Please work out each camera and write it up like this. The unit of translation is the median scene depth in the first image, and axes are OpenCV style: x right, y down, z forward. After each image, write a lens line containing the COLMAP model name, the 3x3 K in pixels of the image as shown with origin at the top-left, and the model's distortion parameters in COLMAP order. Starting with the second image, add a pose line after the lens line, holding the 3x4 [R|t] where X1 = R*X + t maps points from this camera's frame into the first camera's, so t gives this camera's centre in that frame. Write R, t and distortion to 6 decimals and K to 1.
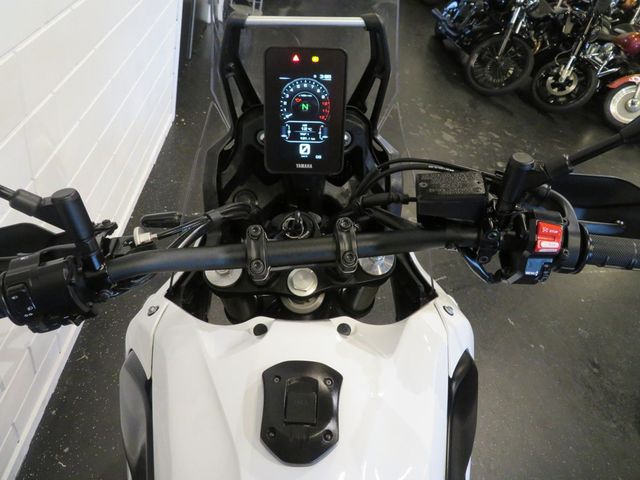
lens RADIAL K [[459.2, 0, 320.0], [0, 459.2, 240.0], [0, 0, 1]] dist [0.005103, 0.001627]
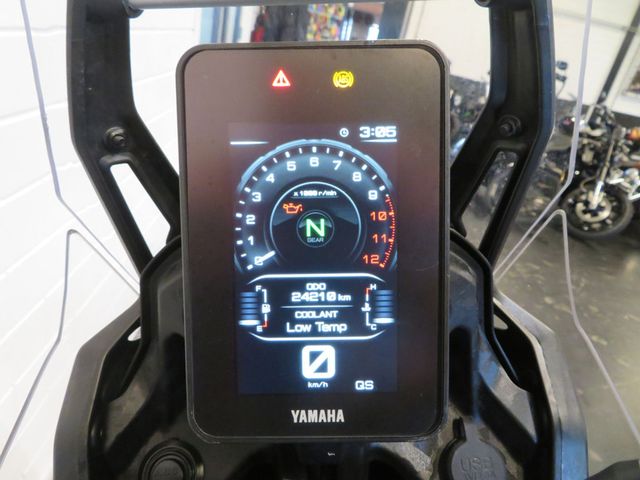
lens RADIAL K [[459.2, 0, 320.0], [0, 459.2, 240.0], [0, 0, 1]] dist [0.005103, 0.001627]
pose [[0.998612, -0.040759, -0.033348, -0.018604], [0.029408, 0.956900, -0.288924, -0.186226], [0.043687, 0.287542, 0.956771, 0.681738]]
